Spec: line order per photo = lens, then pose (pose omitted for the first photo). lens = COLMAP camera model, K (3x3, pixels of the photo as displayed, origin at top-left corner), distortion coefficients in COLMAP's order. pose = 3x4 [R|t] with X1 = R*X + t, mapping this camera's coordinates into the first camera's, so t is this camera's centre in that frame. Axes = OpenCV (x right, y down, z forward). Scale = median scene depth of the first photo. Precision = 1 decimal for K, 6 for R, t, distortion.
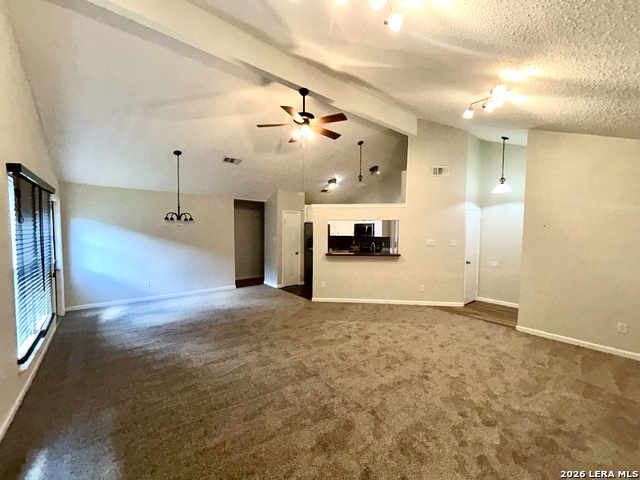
lens RADIAL K [[259.7, 0, 322.2], [0, 259.7, 240.5], [0, 0, 1]] dist [-0.001010, 0.001035]
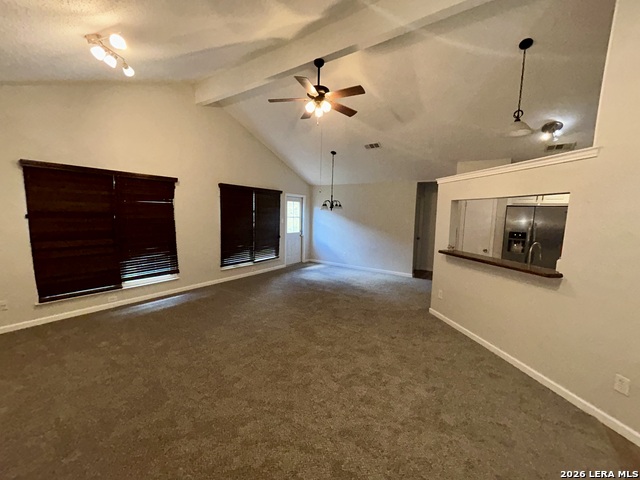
lens RADIAL K [[259.7, 0, 322.2], [0, 259.7, 242.0], [0, 0, 1]] dist [-0.001010, 0.001035]
pose [[0.284636, 0.107023, -0.952643, 0.730987], [-0.059072, 0.993818, 0.093999, -0.022098], [0.956814, 0.029519, 0.289198, 0.631145]]
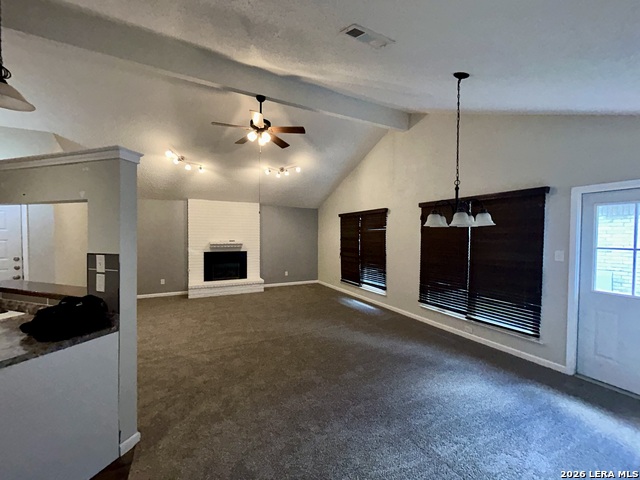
lens RADIAL K [[259.7, 0, 318.9], [0, 259.7, 242.7], [0, 0, 1]] dist [-0.001010, 0.001035]
pose [[-0.975590, -0.017605, 0.218891, -0.423449], [-0.003221, 0.997821, 0.065895, -0.061970], [-0.219574, 0.063581, -0.973522, 1.631420]]
